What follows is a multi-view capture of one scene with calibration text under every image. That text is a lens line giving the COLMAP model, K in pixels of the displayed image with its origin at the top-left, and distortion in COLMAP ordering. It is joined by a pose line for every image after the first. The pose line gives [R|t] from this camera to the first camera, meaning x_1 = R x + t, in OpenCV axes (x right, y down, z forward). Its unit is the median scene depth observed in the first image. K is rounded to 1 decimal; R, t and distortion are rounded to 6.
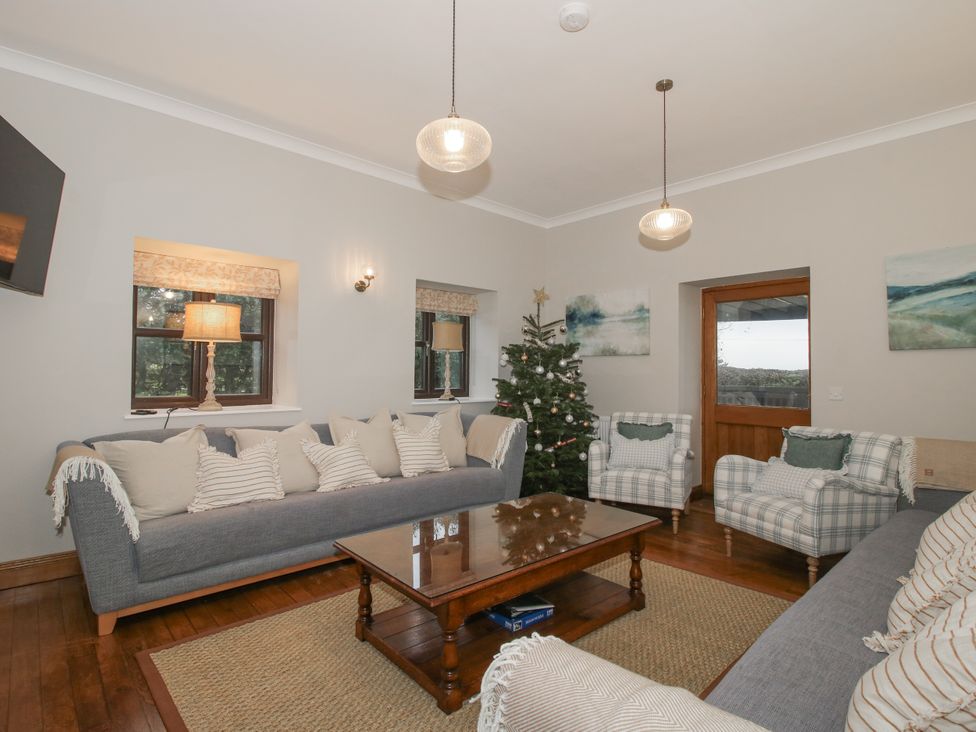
lens RADIAL K [[512.5, 0, 482.9], [0, 512.5, 355.8], [0, 0, 1]] dist [0.020150, -0.028958]
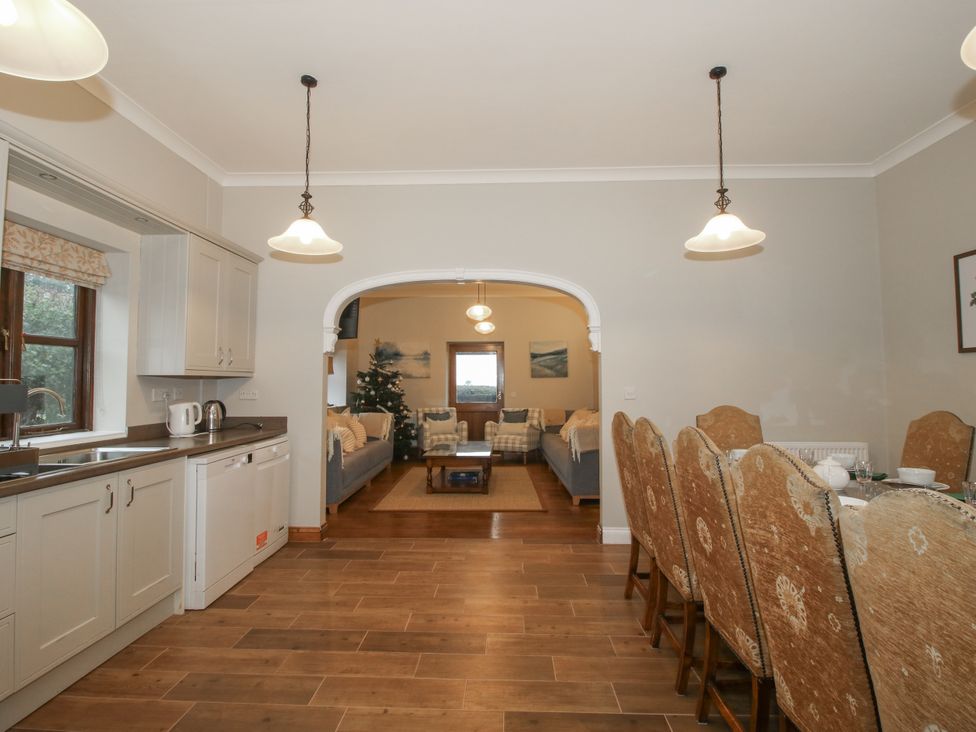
lens RADIAL K [[512.5, 0, 482.9], [0, 512.5, 355.8], [0, 0, 1]] dist [0.020150, -0.028958]
pose [[0.691688, 0.032473, 0.721466, -0.994155], [-0.012880, 0.999384, -0.032633, -0.025411], [-0.722081, 0.013279, 0.691681, -0.493944]]
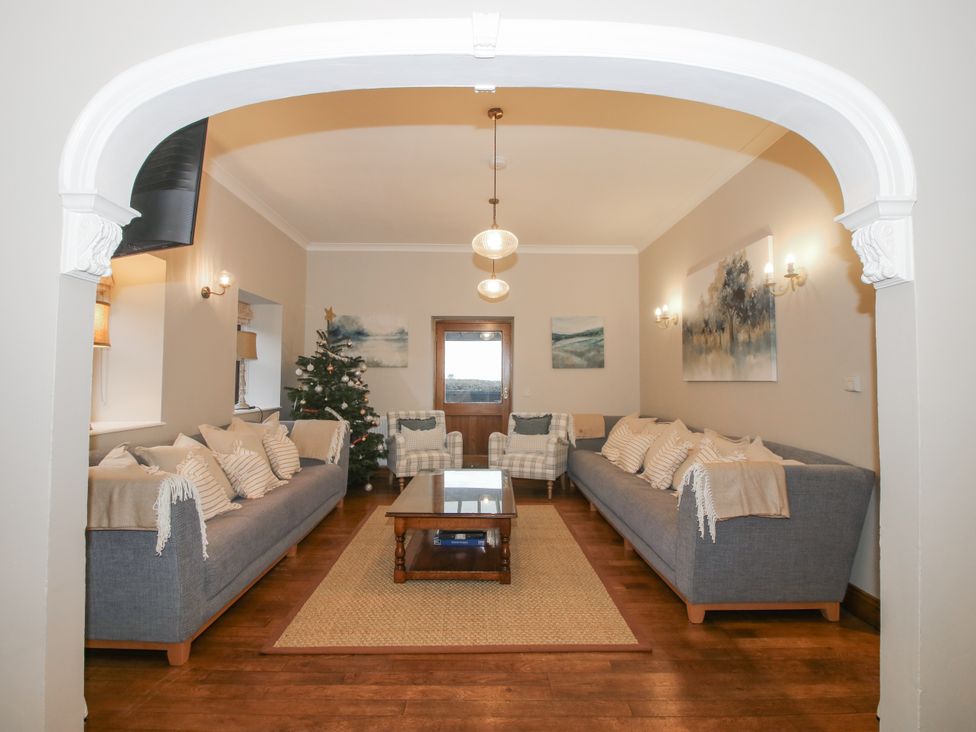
lens RADIAL K [[512.5, 0, 482.9], [0, 512.5, 355.8], [0, 0, 1]] dist [0.020150, -0.028958]
pose [[0.666127, 0.031063, 0.745192, -0.580545], [-0.022180, 0.999515, -0.021837, -0.007252], [-0.745509, -0.001982, 0.666493, -0.026752]]
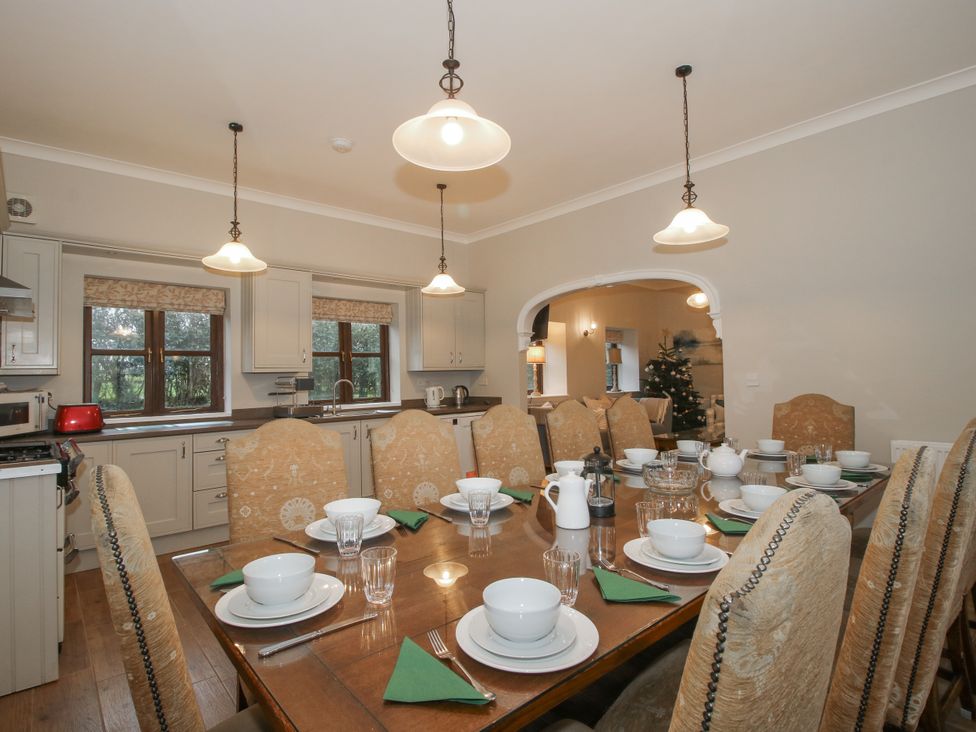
lens RADIAL K [[512.5, 0, 482.9], [0, 512.5, 355.8], [0, 0, 1]] dist [0.020150, -0.028958]
pose [[0.999681, -0.025120, -0.002452, -0.604183], [0.025092, 0.999626, -0.010836, -0.035442], [0.002723, 0.010771, 0.999938, -0.928353]]
